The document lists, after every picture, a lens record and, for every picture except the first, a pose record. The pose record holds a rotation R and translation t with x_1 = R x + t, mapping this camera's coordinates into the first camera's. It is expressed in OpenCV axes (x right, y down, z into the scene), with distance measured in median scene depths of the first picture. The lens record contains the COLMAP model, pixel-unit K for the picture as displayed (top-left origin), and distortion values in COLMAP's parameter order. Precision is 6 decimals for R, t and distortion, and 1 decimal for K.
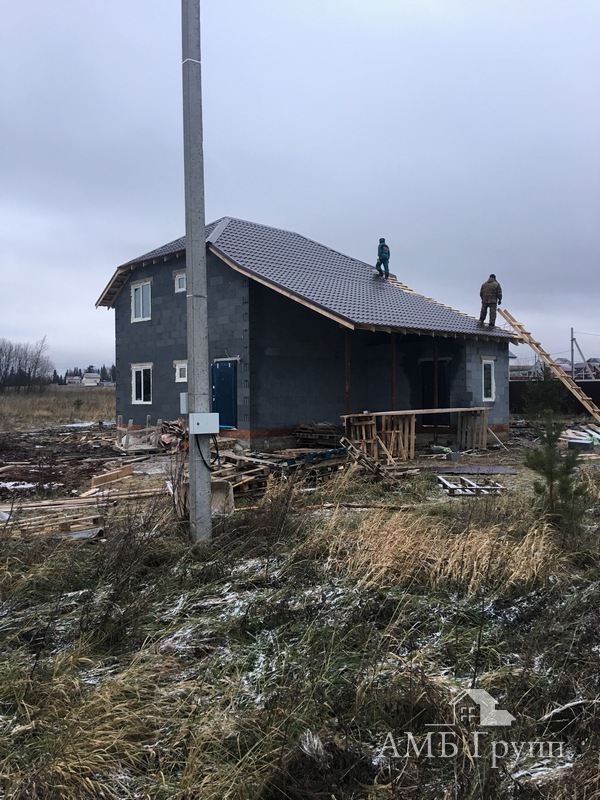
lens RADIAL K [[671.2, 0, 301.1], [0, 671.2, 399.3], [0, 0, 1]] dist [0.045332, -0.056003]
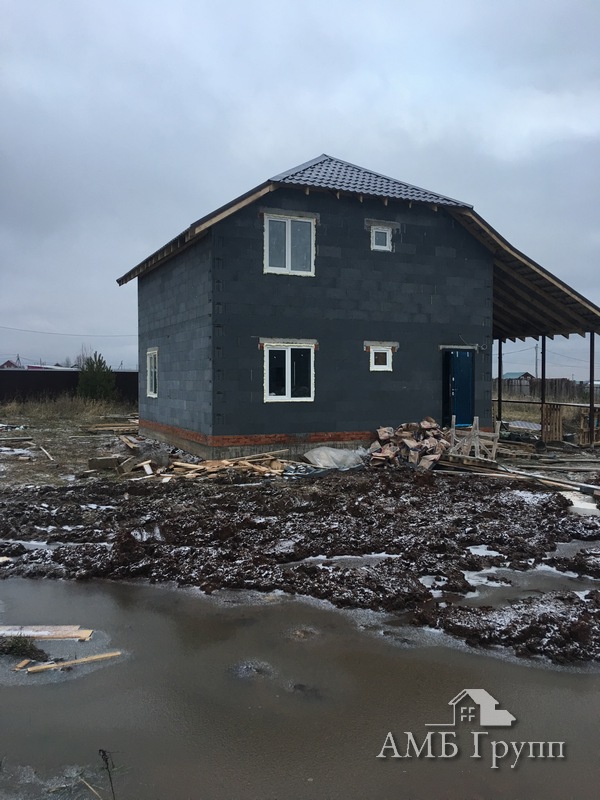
lens RADIAL K [[671.2, 0, 300.5], [0, 671.2, 395.6], [0, 0, 1]] dist [0.045332, -0.056003]
pose [[0.332550, -0.012118, 0.943008, -0.898794], [0.001263, 0.999922, 0.012404, -0.007279], [-0.943085, -0.002934, 0.332540, 0.818104]]
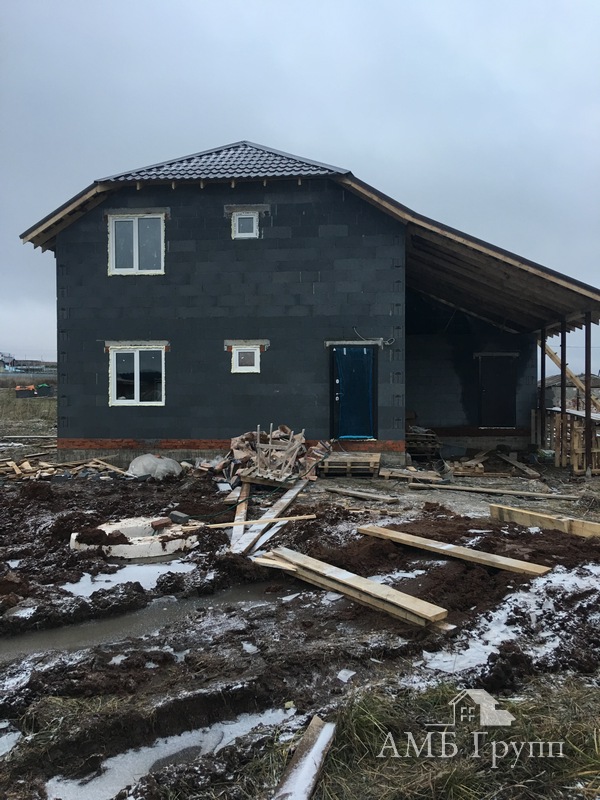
lens RADIAL K [[671.2, 0, 299.4], [0, 671.2, 402.4], [0, 0, 1]] dist [0.045332, -0.056003]
pose [[0.766155, -0.001979, 0.642653, -0.557596], [-0.000332, 0.999994, 0.003474, 0.001687], [-0.642656, -0.002875, 0.766149, 0.441738]]
